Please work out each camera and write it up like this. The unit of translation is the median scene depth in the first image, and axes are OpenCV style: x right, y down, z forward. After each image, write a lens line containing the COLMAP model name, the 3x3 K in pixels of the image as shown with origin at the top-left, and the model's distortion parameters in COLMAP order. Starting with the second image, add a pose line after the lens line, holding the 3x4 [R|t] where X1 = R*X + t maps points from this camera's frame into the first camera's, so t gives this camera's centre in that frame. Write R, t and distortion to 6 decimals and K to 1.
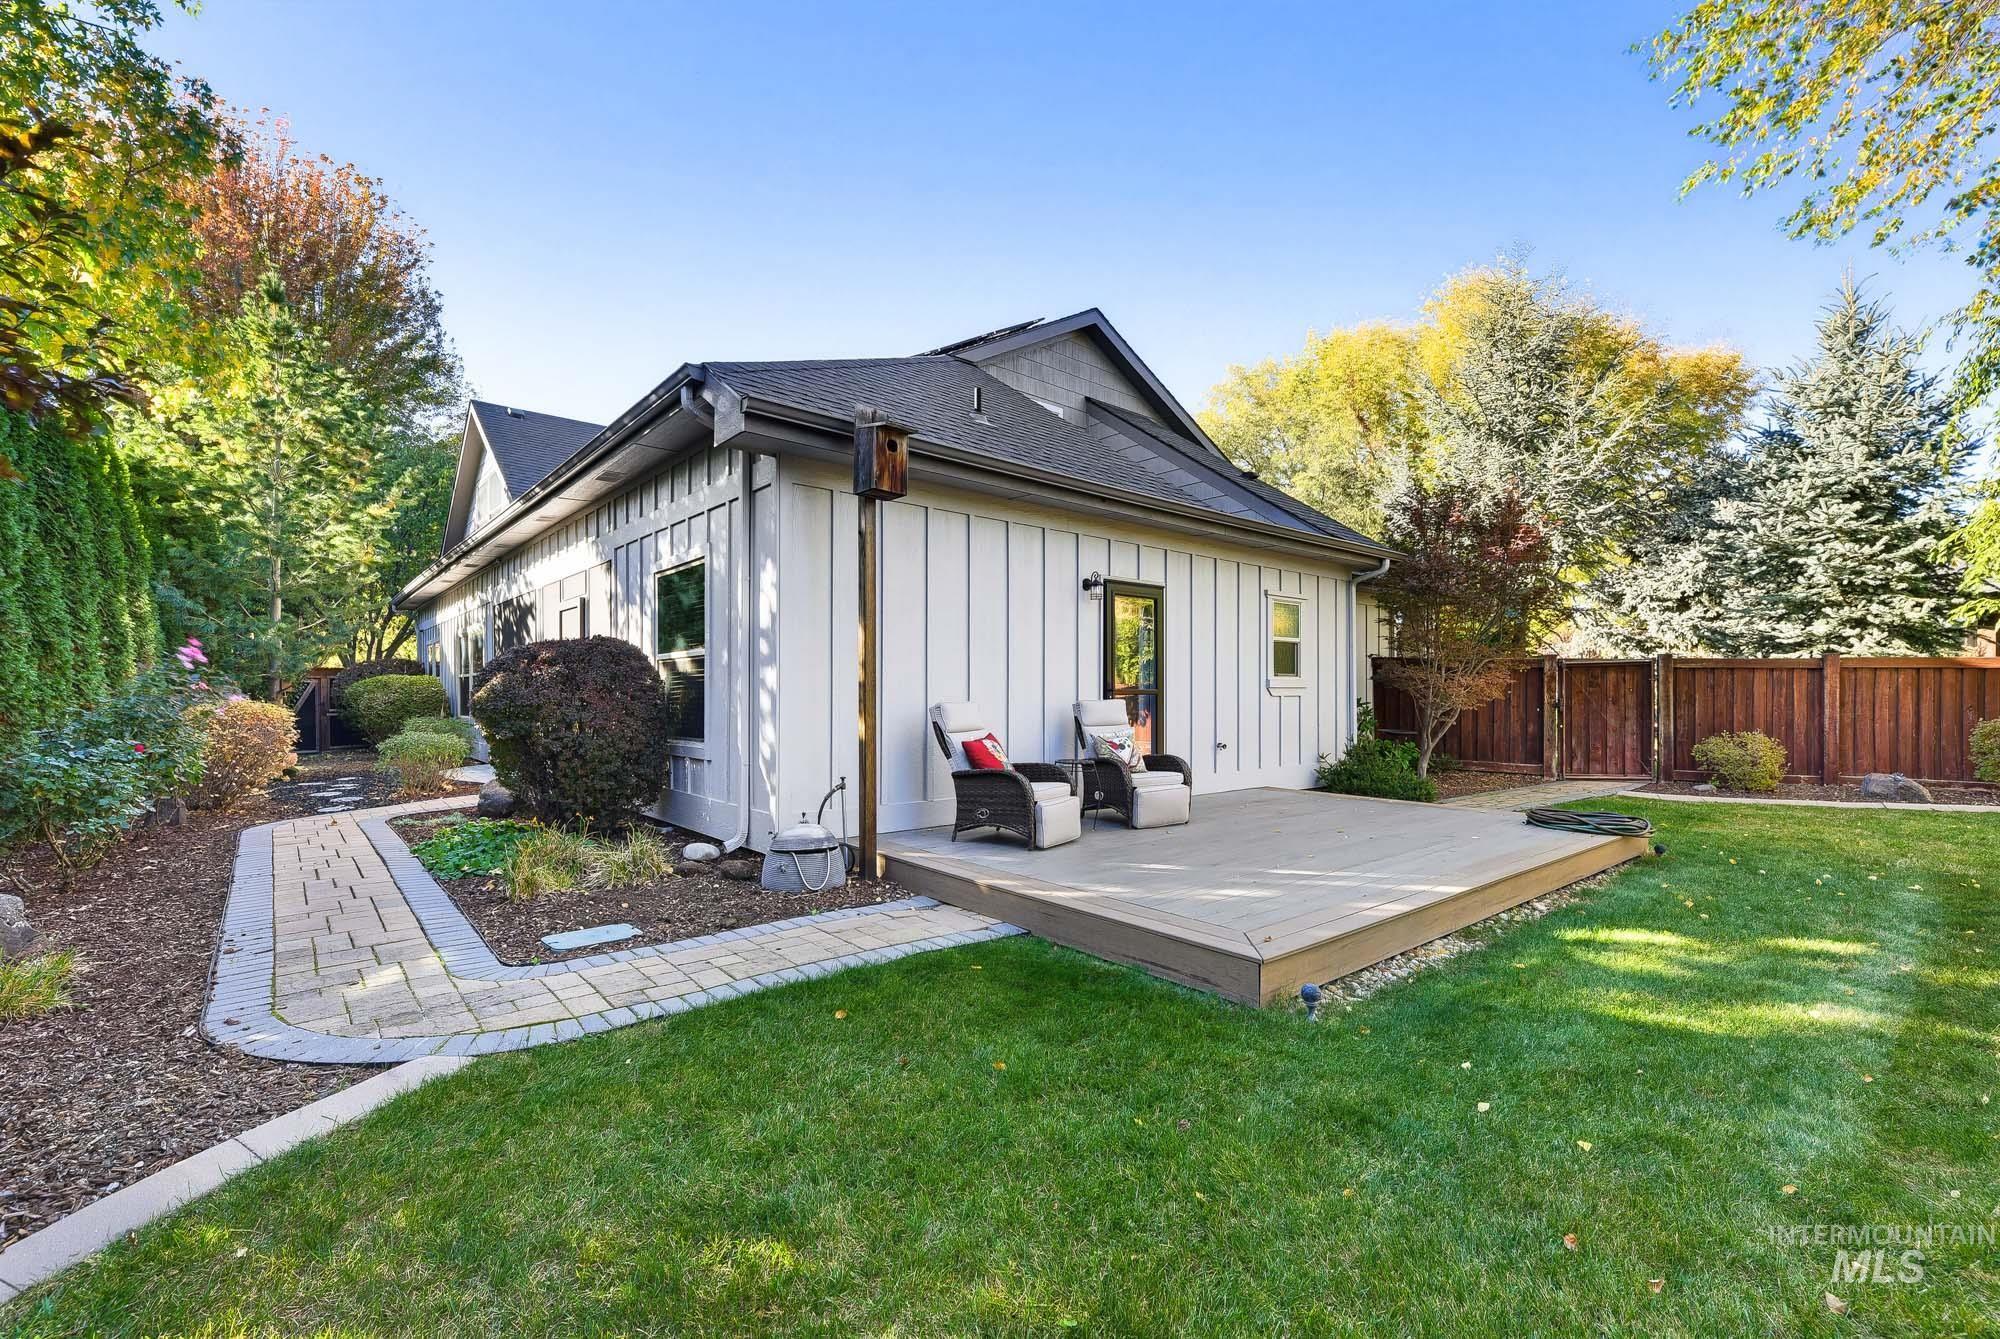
lens RADIAL K [[862.9, 0, 1001.1], [0, 862.9, 686.1], [0, 0, 1]] dist [0.001823, 0.000119]
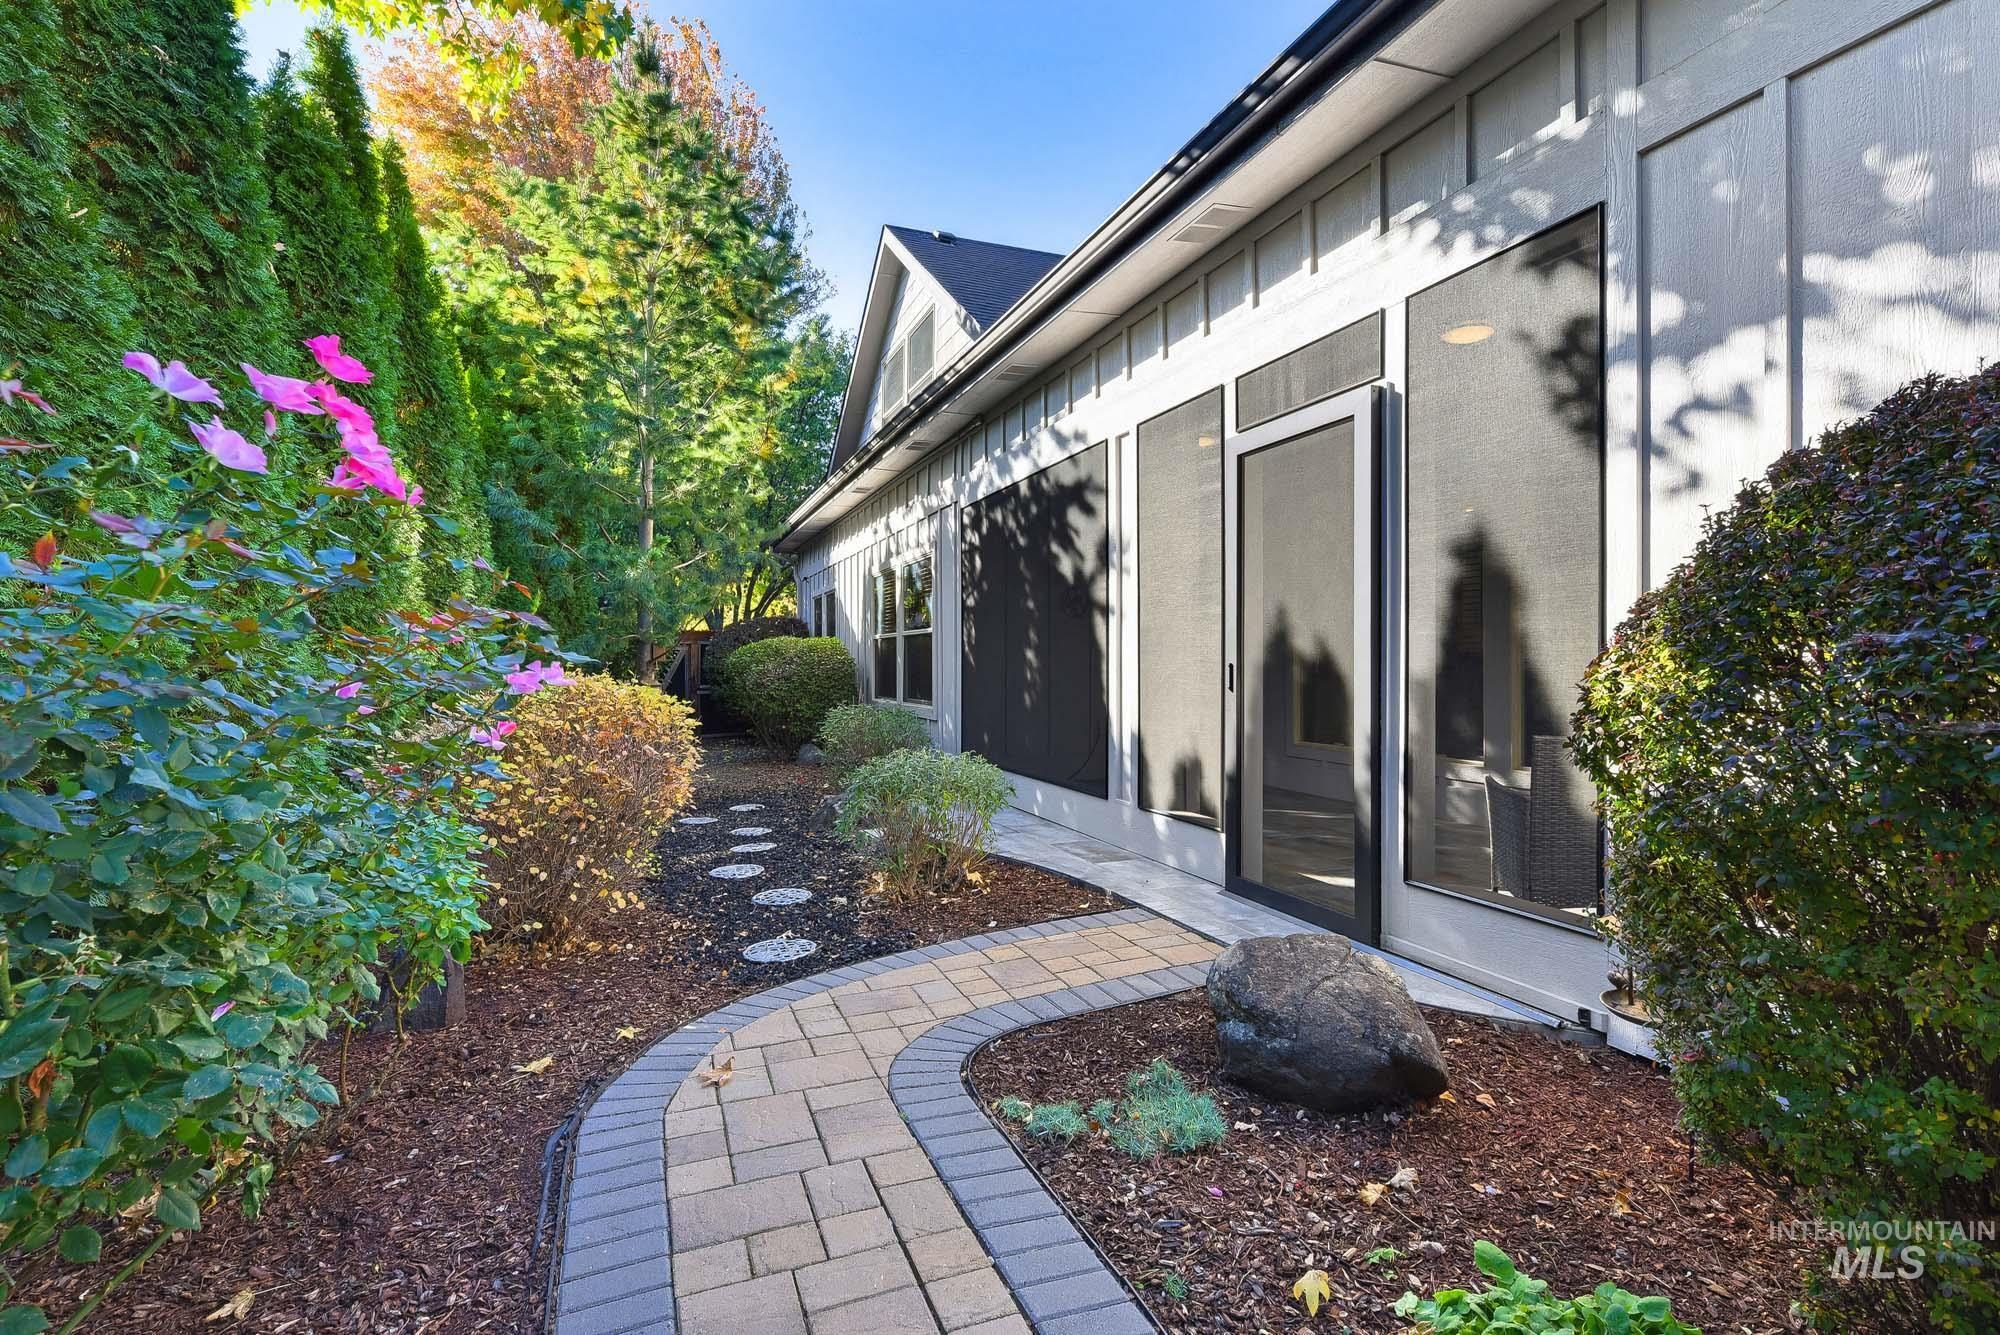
lens RADIAL K [[951.5, 0, 999.8], [0, 951.5, 658.7], [0, 0, 1]] dist [0.000832, -0.000512]
pose [[0.944381, -0.002335, -0.328846, -0.383021], [0.003114, 0.999993, 0.001841, 0.004560], [0.328840, -0.002763, 0.944382, 0.445705]]
